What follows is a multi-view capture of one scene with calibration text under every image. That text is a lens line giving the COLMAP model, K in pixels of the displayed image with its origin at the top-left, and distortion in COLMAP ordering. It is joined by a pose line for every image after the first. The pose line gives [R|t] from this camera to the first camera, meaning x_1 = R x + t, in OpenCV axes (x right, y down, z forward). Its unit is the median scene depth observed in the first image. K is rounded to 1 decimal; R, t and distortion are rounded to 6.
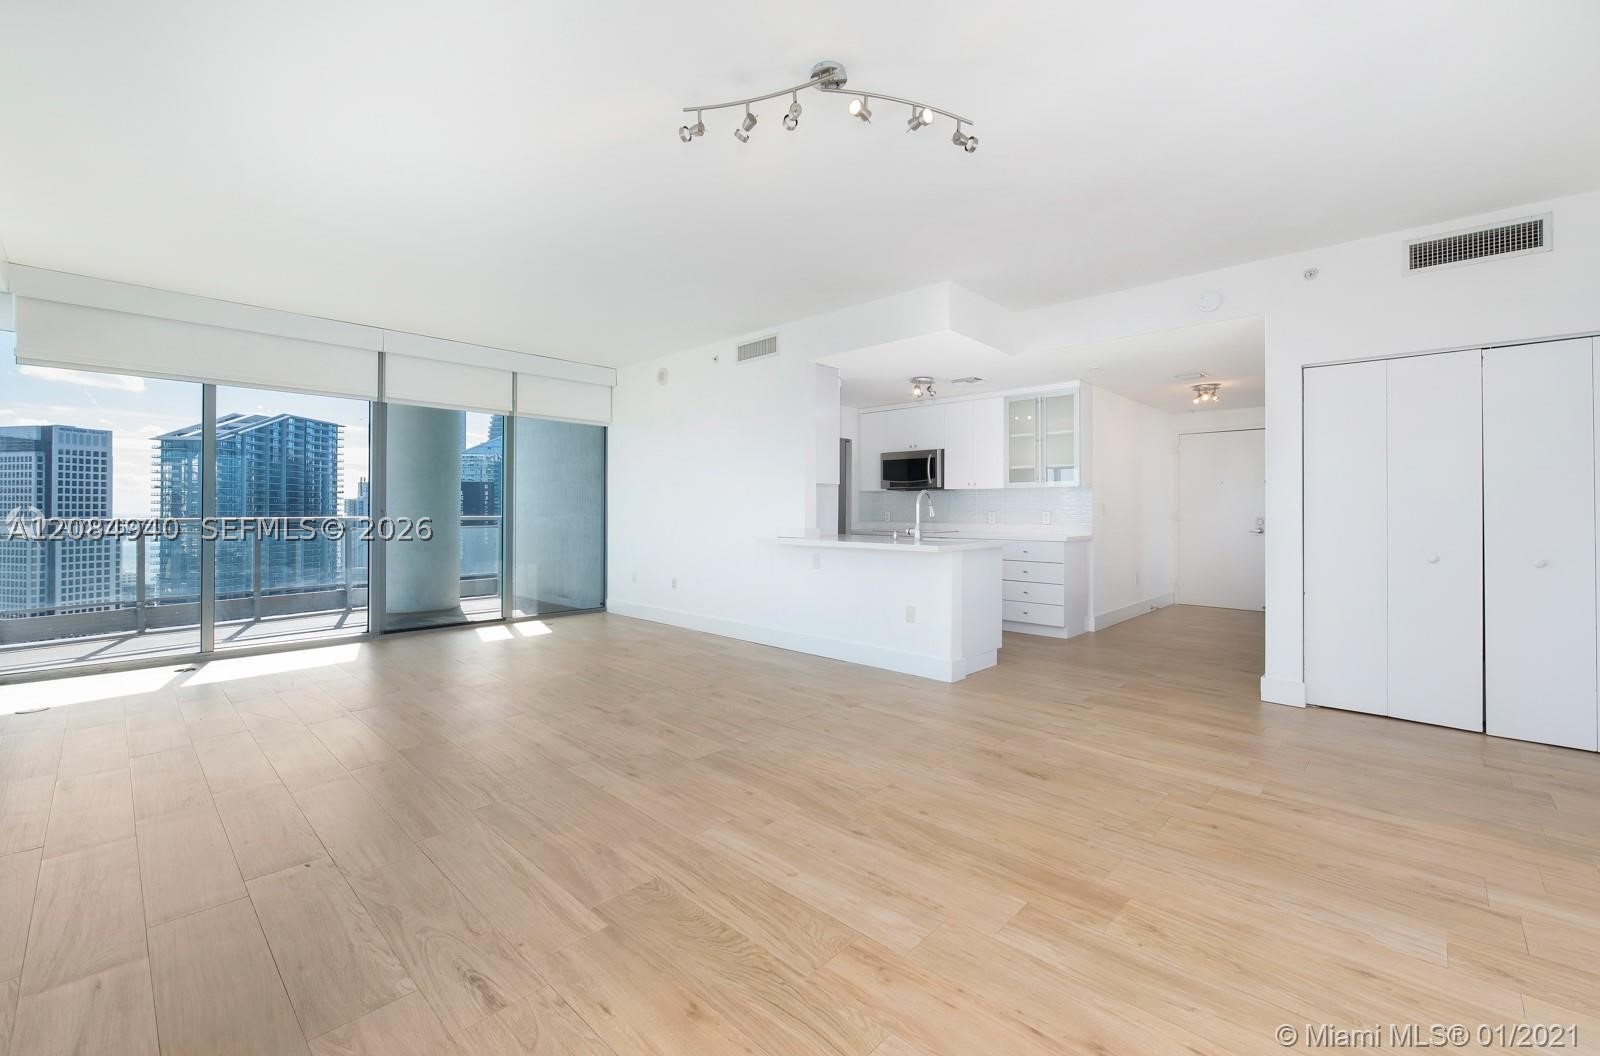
lens RADIAL K [[670.3, 0, 800.6], [0, 670.3, 510.8], [0, 0, 1]] dist [-0.000746, -0.000677]
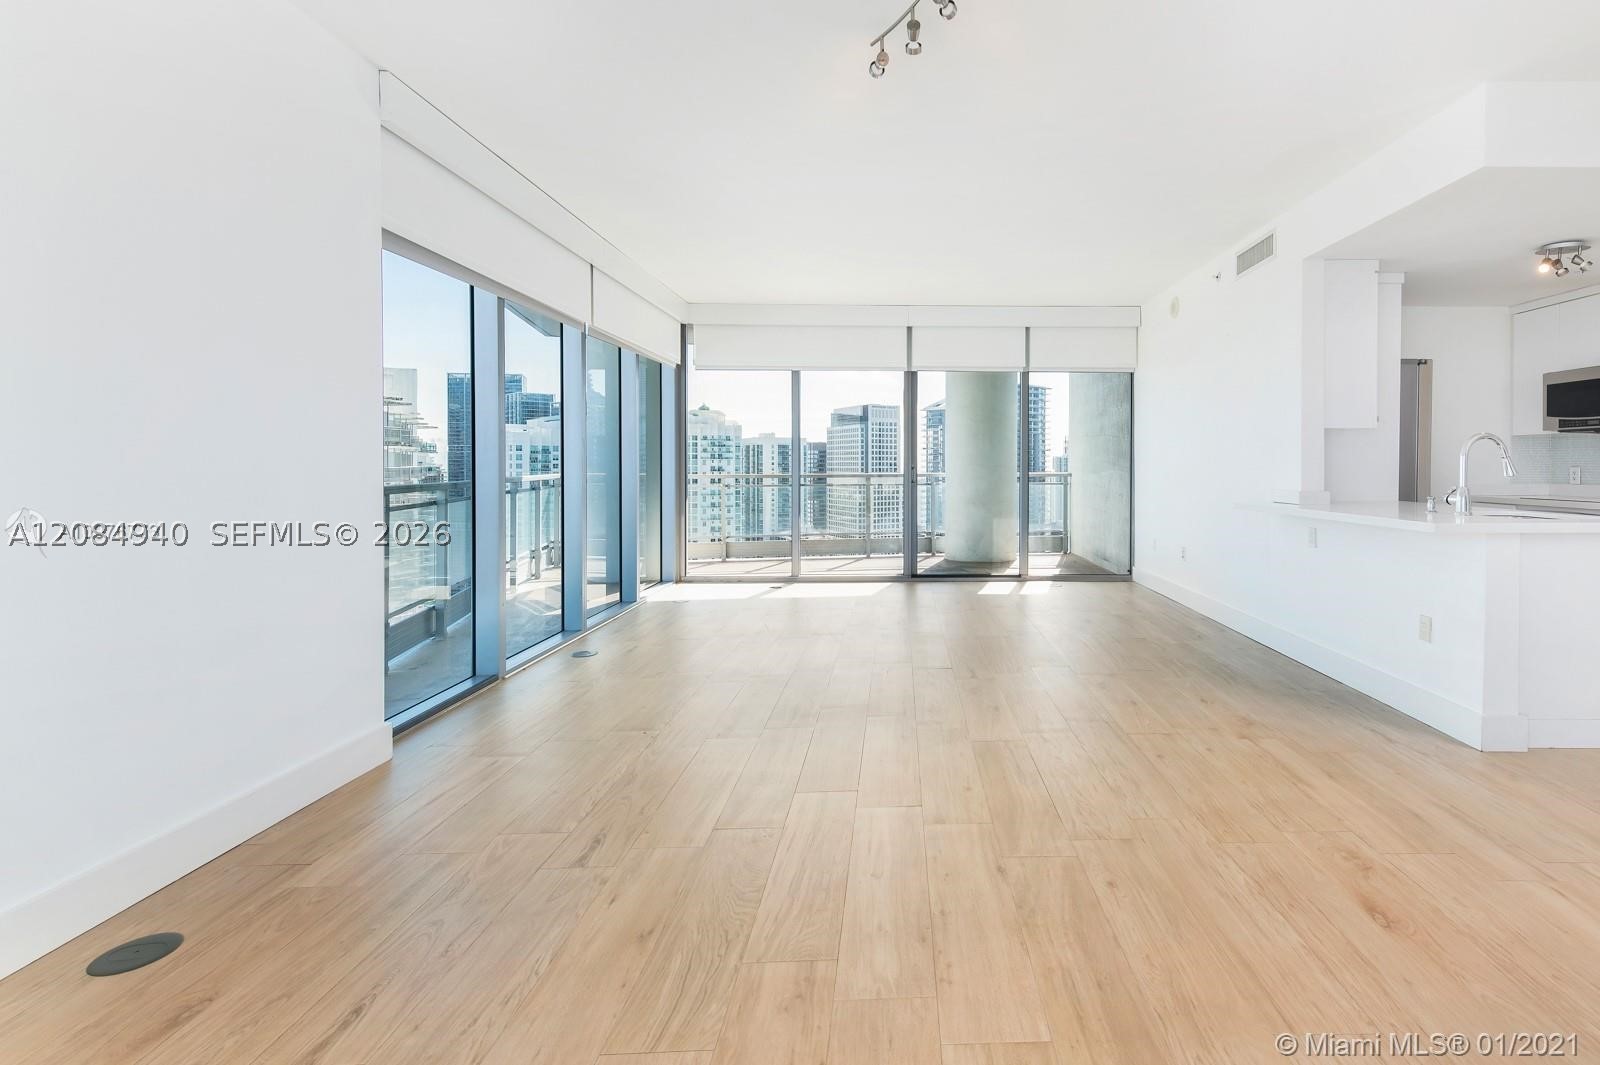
lens RADIAL K [[699.7, 0, 800.8], [0, 699.7, 473.6], [0, 0, 1]] dist [0.019623, 0.000127]
pose [[0.712880, 0.004181, -0.701274, 0.138741], [0.001918, 0.999967, 0.007912, 0.000254], [0.701284, -0.006985, 0.712848, 0.065440]]
